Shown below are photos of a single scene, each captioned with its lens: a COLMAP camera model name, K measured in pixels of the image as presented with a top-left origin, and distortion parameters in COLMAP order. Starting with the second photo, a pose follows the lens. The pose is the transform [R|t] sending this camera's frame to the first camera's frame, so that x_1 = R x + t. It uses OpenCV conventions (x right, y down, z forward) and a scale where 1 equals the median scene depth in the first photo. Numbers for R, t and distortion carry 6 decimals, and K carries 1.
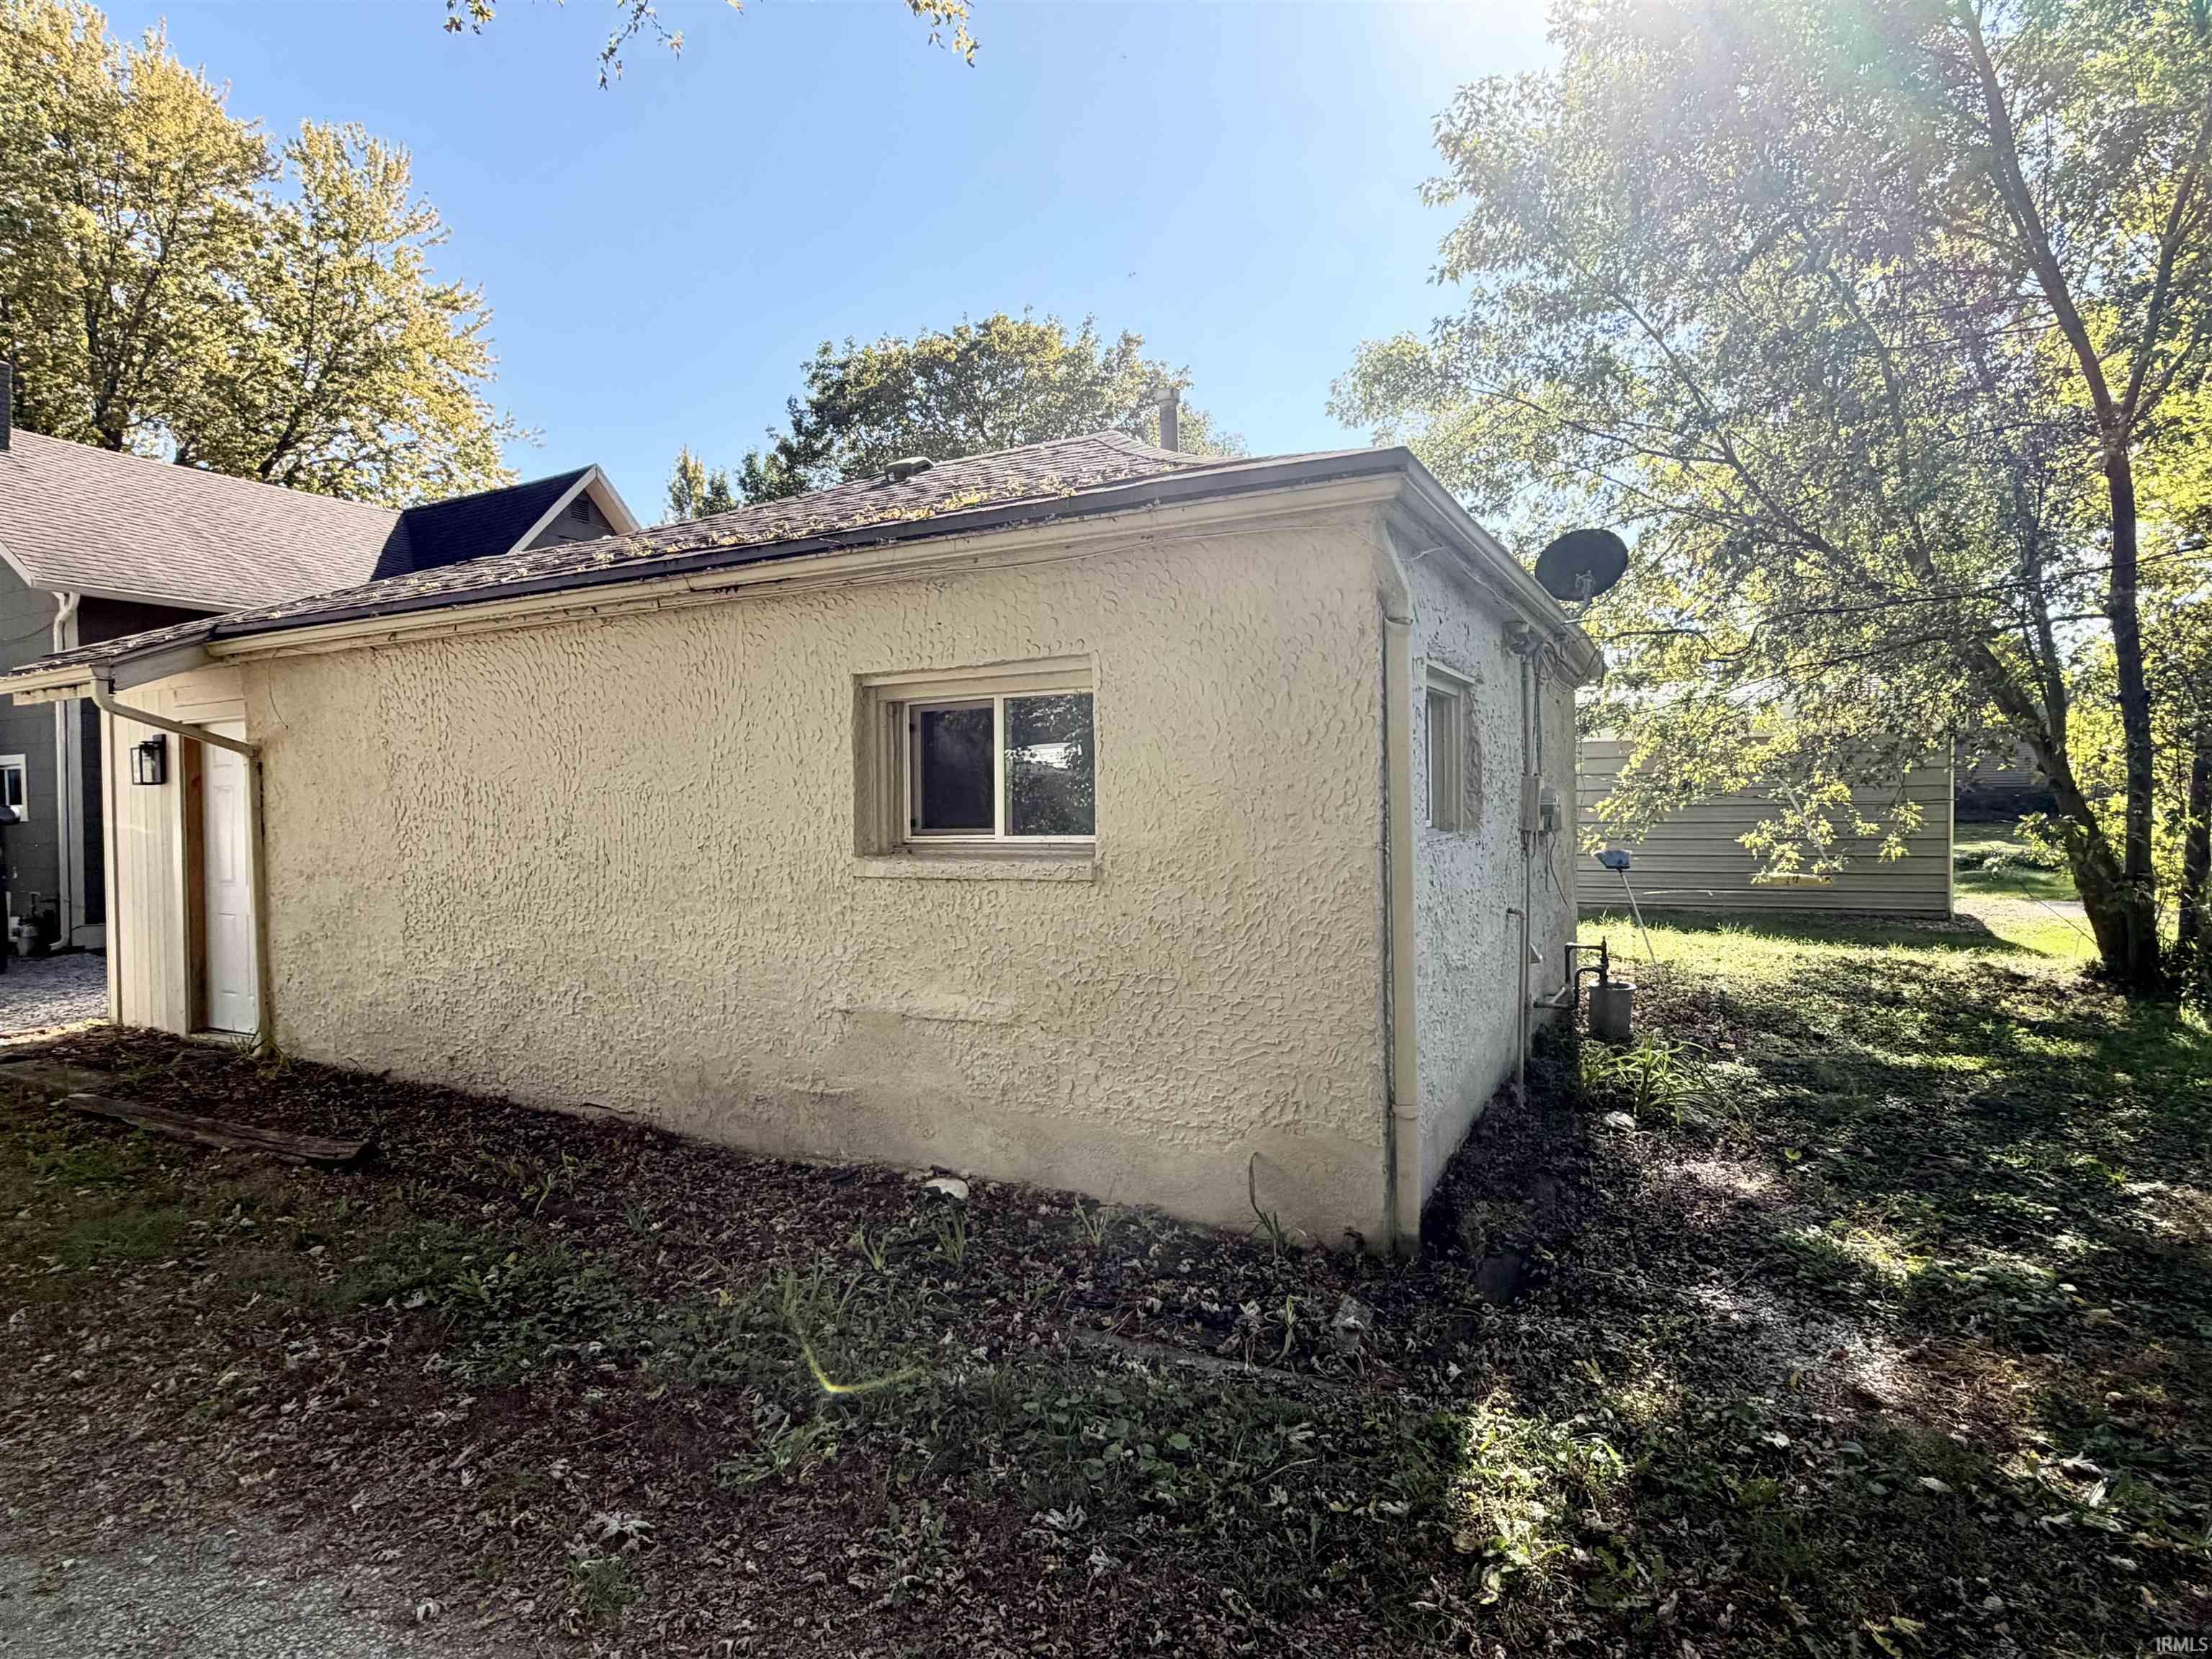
lens RADIAL K [[1160.6, 0, 1105.3], [0, 1160.6, 823.5], [0, 0, 1]] dist [0.003505, 0.000135]
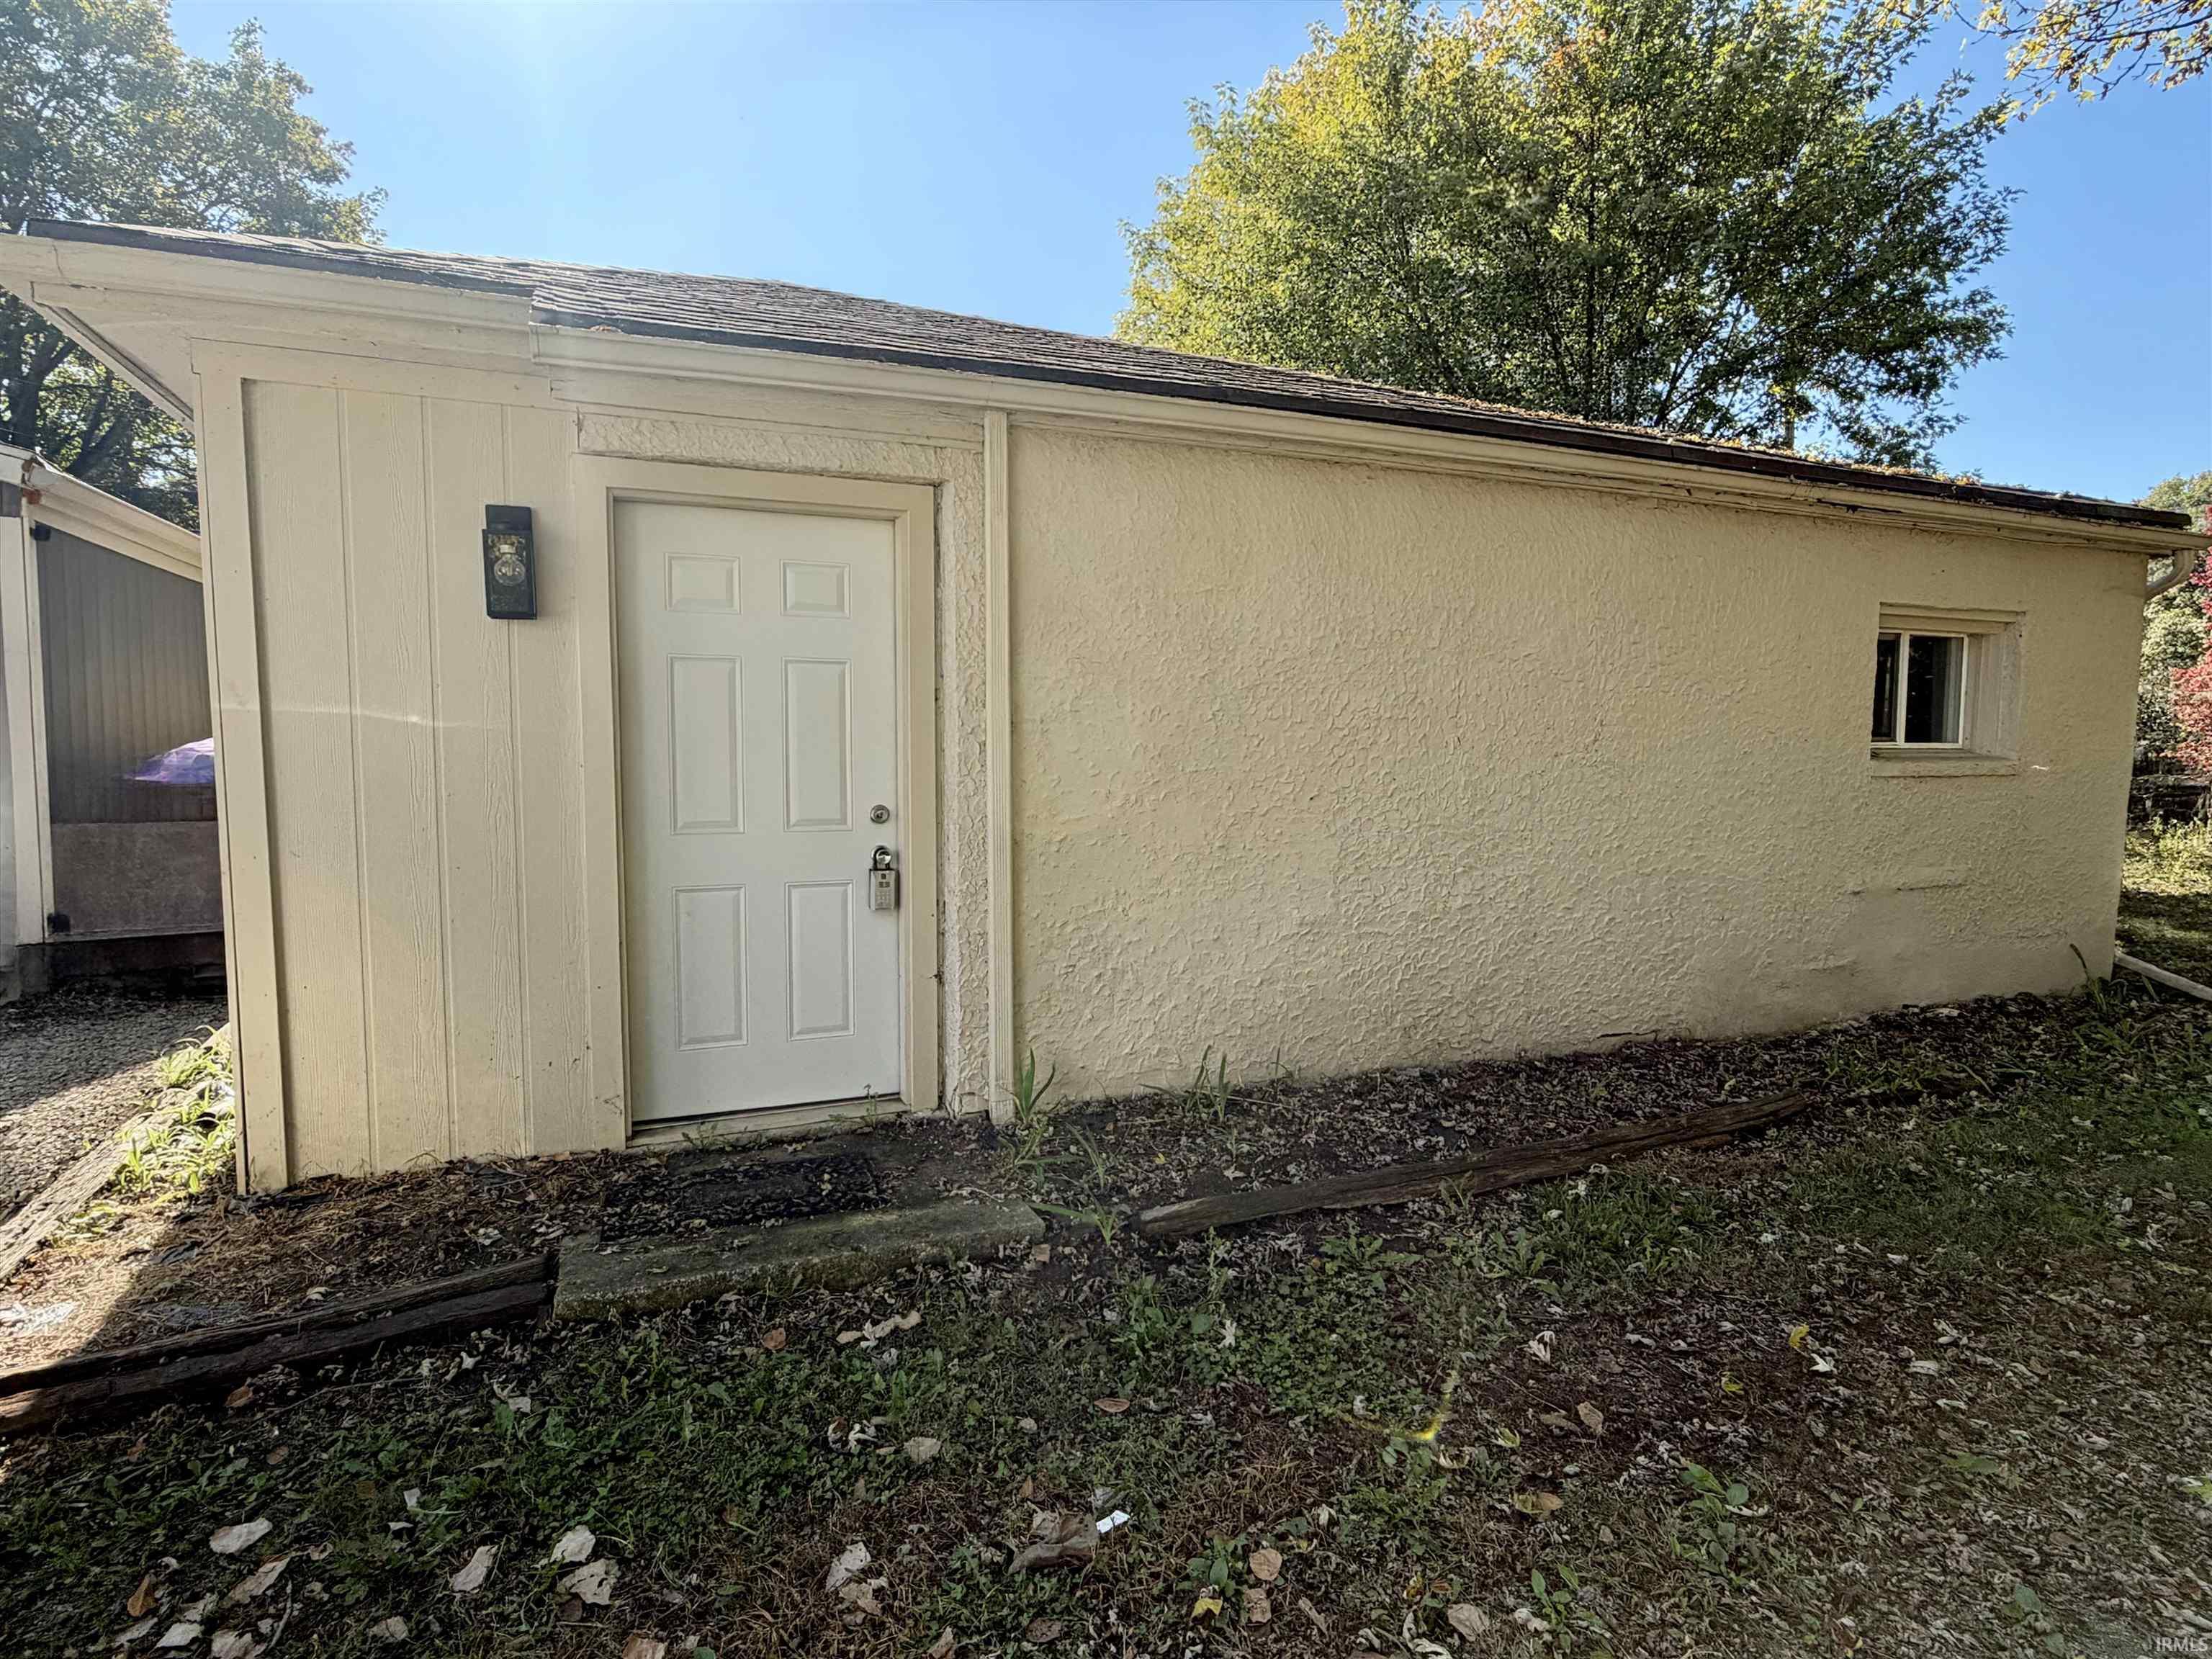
lens RADIAL K [[1160.6, 0, 1104.7], [0, 1160.6, 836.6], [0, 0, 1]] dist [0.003505, 0.000135]
pose [[0.632255, -0.045910, 0.773399, -1.605112], [-0.007462, 0.997836, 0.065333, 0.032893], [-0.774725, -0.047078, 0.630544, 0.854060]]
